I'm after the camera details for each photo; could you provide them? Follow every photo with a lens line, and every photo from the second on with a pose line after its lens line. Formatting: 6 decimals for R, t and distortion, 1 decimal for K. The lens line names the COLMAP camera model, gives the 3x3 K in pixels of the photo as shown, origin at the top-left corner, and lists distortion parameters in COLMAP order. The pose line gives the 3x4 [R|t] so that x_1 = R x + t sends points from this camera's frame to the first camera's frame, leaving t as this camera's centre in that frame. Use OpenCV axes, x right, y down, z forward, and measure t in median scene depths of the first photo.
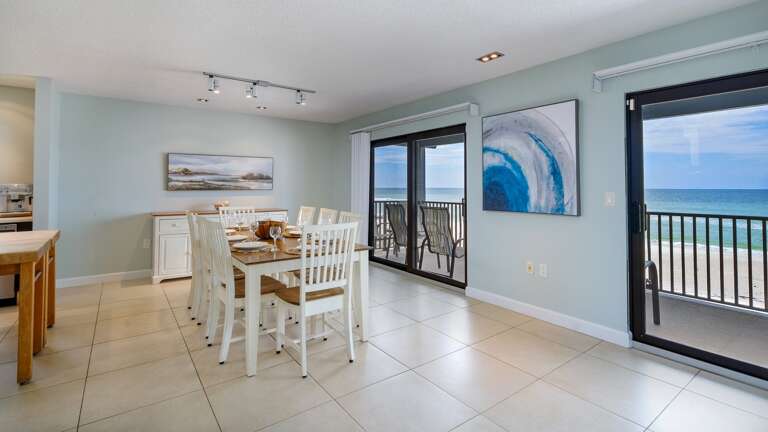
lens RADIAL K [[351.7, 0, 382.5], [0, 351.7, 214.3], [0, 0, 1]] dist [0.004608, 0.000198]
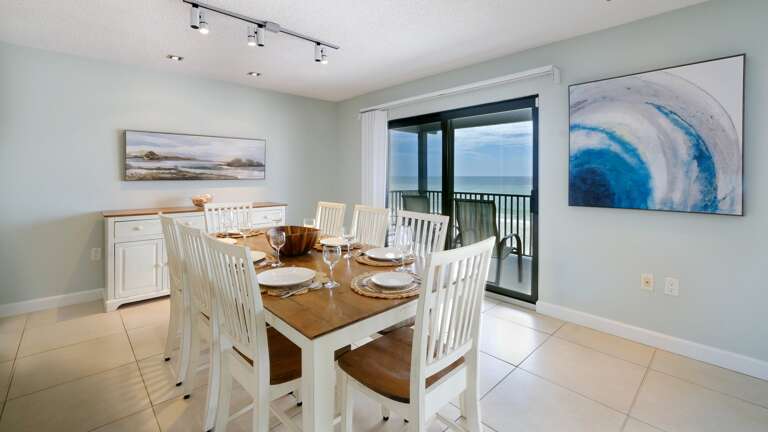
lens RADIAL K [[326.2, 0, 385.9], [0, 326.2, 206.7], [0, 0, 1]] dist [-0.001340, -0.000398]
pose [[0.991714, -0.012940, 0.127811, -0.168787], [0.010689, 0.999776, 0.018284, -0.021758], [-0.128019, -0.016767, 0.991630, 0.271749]]
